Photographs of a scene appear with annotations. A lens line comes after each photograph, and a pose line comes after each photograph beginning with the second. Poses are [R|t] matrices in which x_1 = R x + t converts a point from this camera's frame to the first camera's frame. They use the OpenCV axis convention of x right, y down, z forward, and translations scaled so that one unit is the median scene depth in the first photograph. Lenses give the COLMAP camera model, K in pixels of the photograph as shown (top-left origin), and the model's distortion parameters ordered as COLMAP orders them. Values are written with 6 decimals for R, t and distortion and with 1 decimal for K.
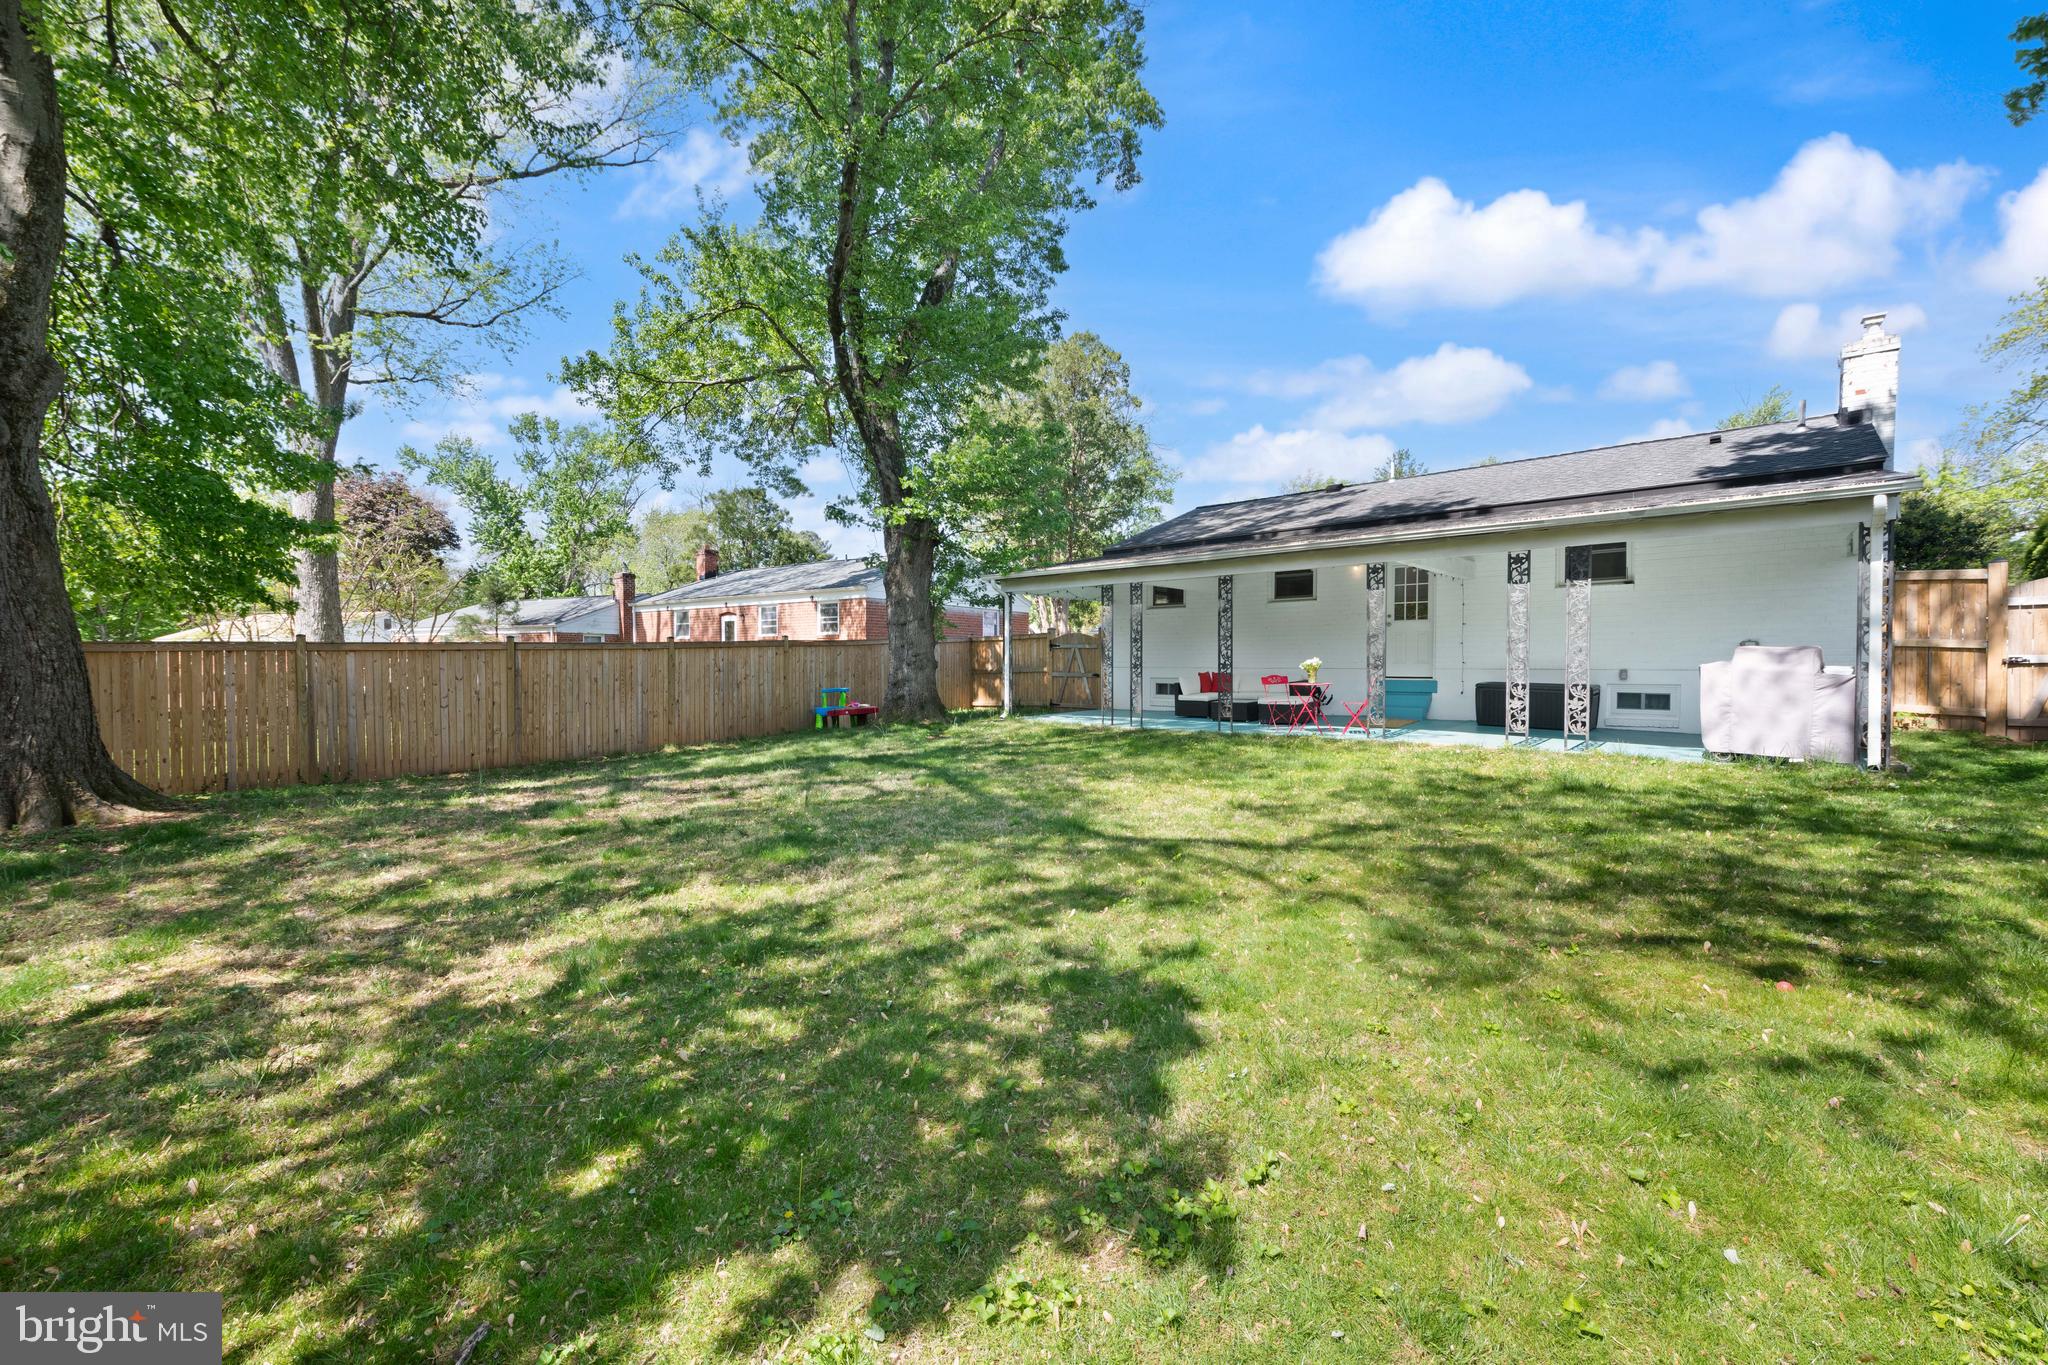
lens RADIAL K [[824.7, 0, 1026.1], [0, 824.7, 667.5], [0, 0, 1]] dist [0.000301, 0.000158]
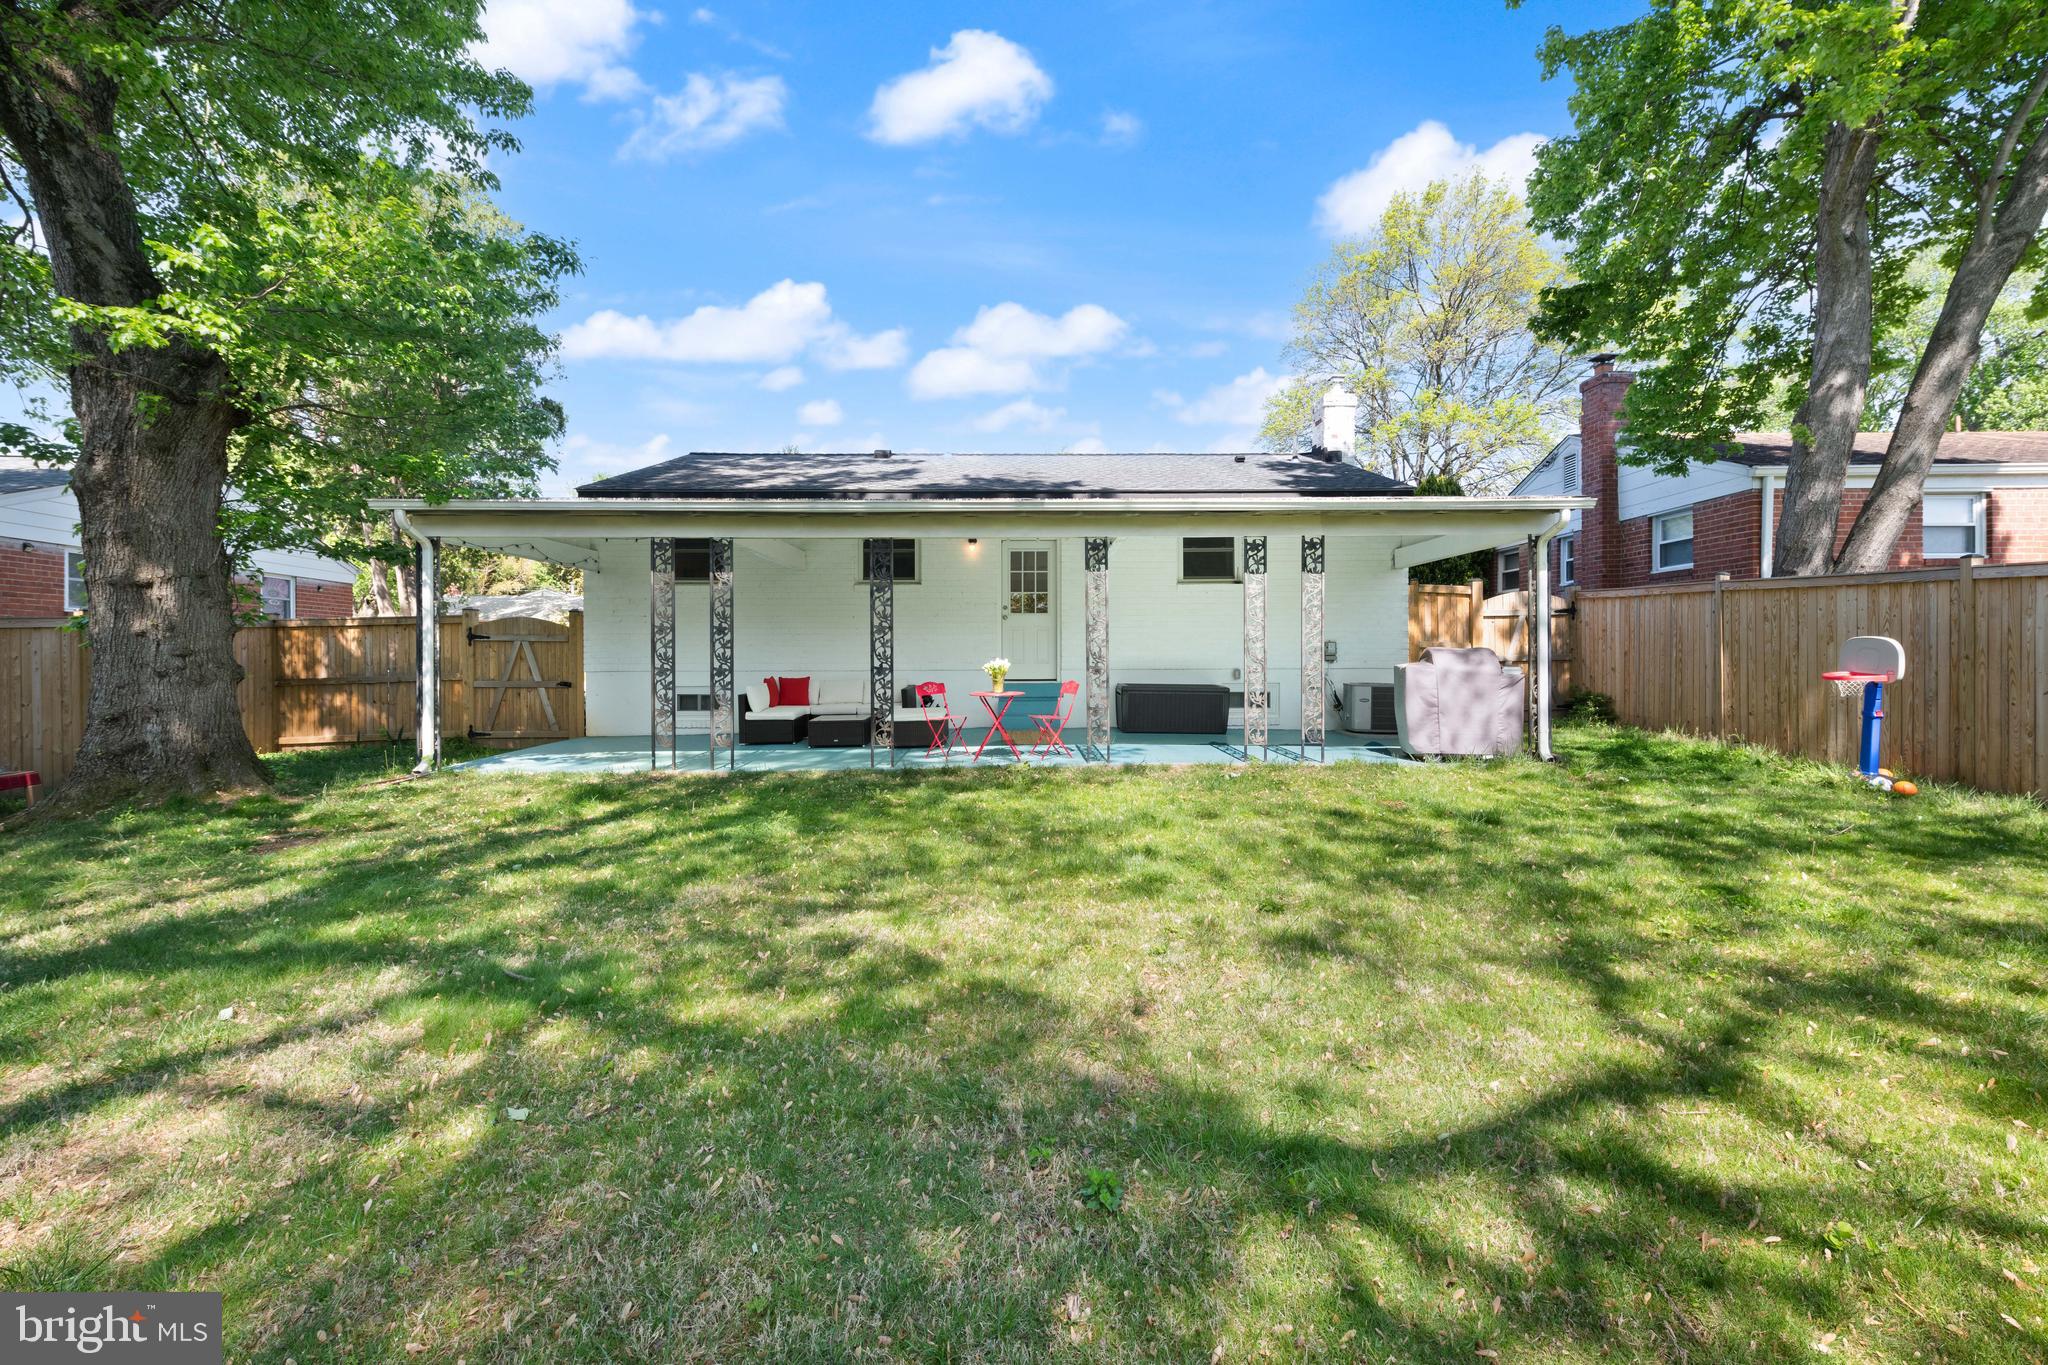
lens RADIAL K [[824.7, 0, 1026.1], [0, 824.7, 667.5], [0, 0, 1]] dist [0.000301, 0.000158]
pose [[0.719874, -0.014778, 0.693947, -0.133996], [0.008016, 0.999884, 0.012977, -0.011893], [-0.694058, -0.003779, 0.719909, 0.393029]]
